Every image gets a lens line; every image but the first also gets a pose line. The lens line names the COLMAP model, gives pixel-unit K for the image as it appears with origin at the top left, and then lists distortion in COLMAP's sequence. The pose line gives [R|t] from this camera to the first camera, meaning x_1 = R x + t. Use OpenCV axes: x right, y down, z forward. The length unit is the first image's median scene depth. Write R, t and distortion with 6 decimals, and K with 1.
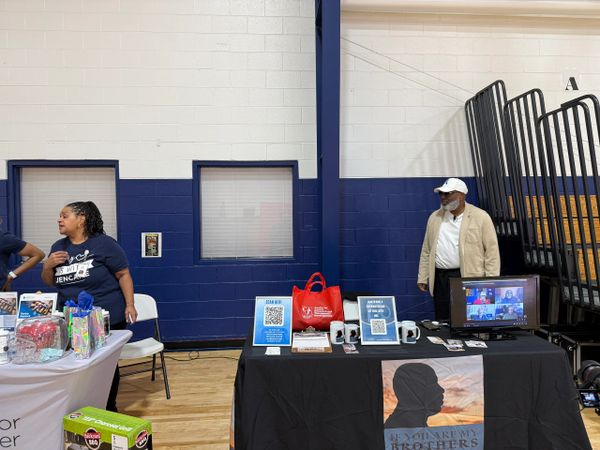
lens RADIAL K [[441.1, 0, 283.1], [0, 441.1, 247.5], [0, 0, 1]] dist [0.069949, -0.069527]
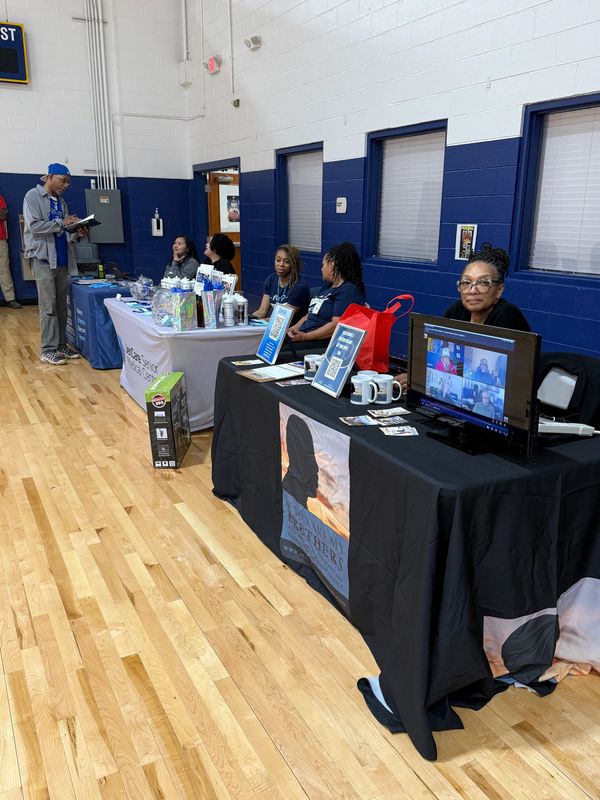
lens RADIAL K [[672.5, 0, 276.5], [0, 672.5, 398.6], [0, 0, 1]] dist [0.282633, -0.481615]
pose [[0.359721, 0.256523, -0.897104, 1.131649], [-0.069024, 0.966147, 0.248588, -0.031414], [0.930503, -0.027501, 0.365250, 0.523313]]
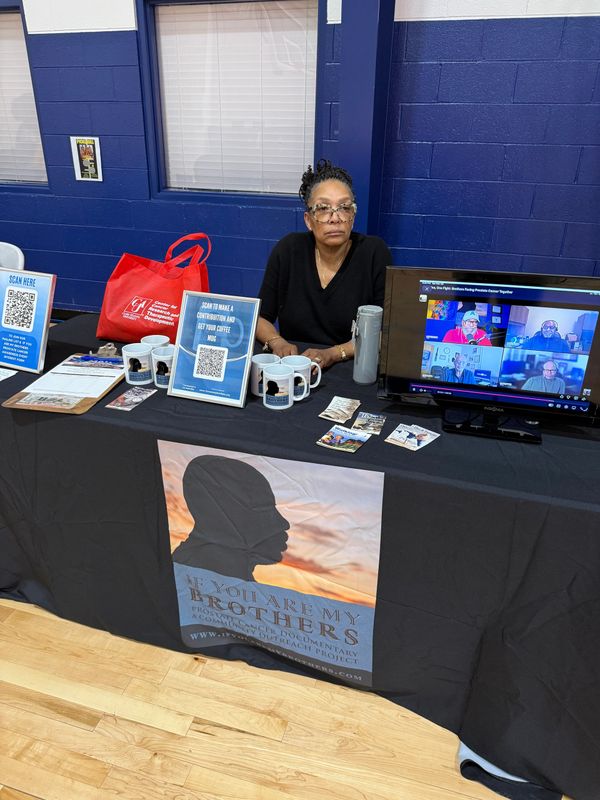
lens RADIAL K [[588.1, 0, 274.8], [0, 588.1, 402.7], [0, 0, 1]] dist [0.069949, -0.069527]
pose [[0.923358, 0.175914, -0.341268, 0.484020], [-0.043052, 0.930692, 0.363261, -0.005179], [0.381518, -0.320727, 0.866936, 0.483463]]
